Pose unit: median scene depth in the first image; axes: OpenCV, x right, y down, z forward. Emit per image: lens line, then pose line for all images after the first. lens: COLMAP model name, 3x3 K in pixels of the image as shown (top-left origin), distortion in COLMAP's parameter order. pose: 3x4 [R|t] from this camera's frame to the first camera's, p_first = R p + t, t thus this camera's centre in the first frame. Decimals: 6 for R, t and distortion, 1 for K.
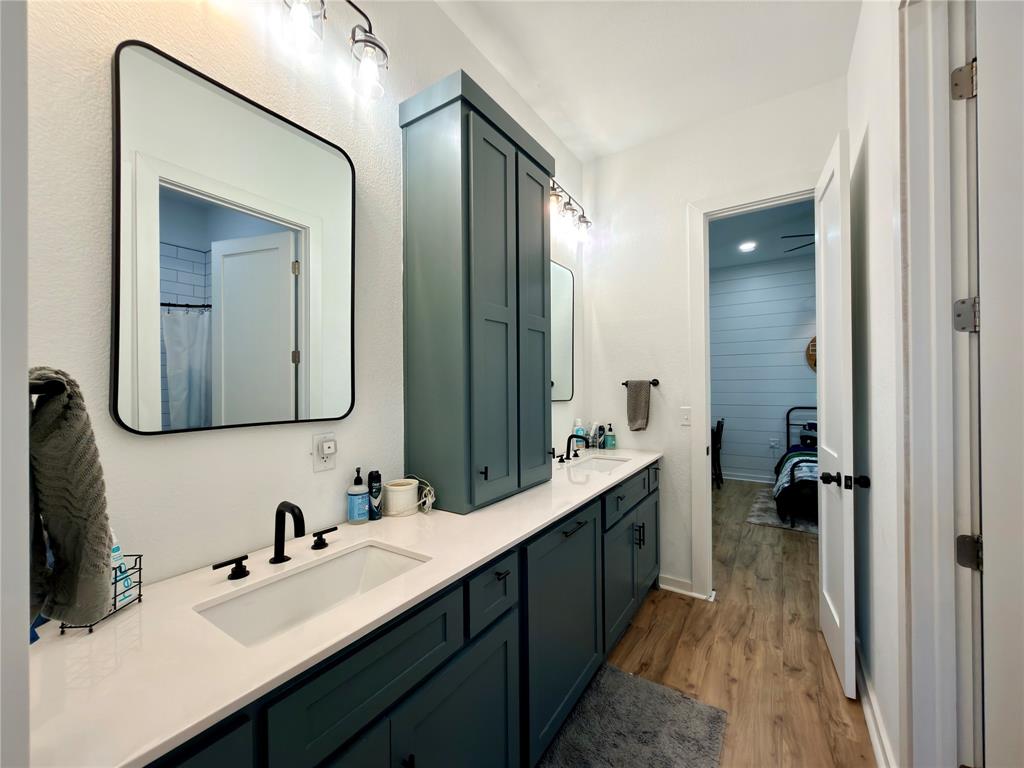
lens RADIAL K [[408.9, 0, 511.6], [0, 408.9, 385.2], [0, 0, 1]] dist [0.001244, -0.000068]
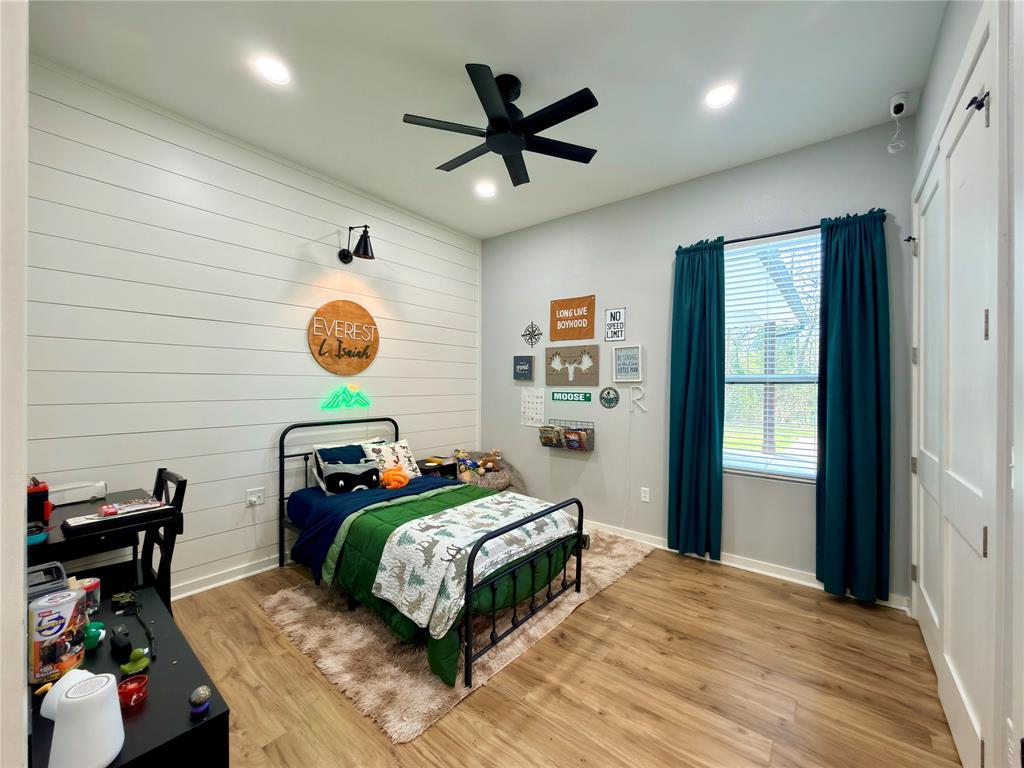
lens RADIAL K [[408.9, 0, 509.9], [0, 408.9, 384.0], [0, 0, 1]] dist [0.001244, -0.000068]
pose [[0.086615, 0.007529, 0.996213, 0.183319], [-0.011327, 0.999914, -0.006572, -0.003208], [-0.996177, -0.010715, 0.086693, 0.795614]]
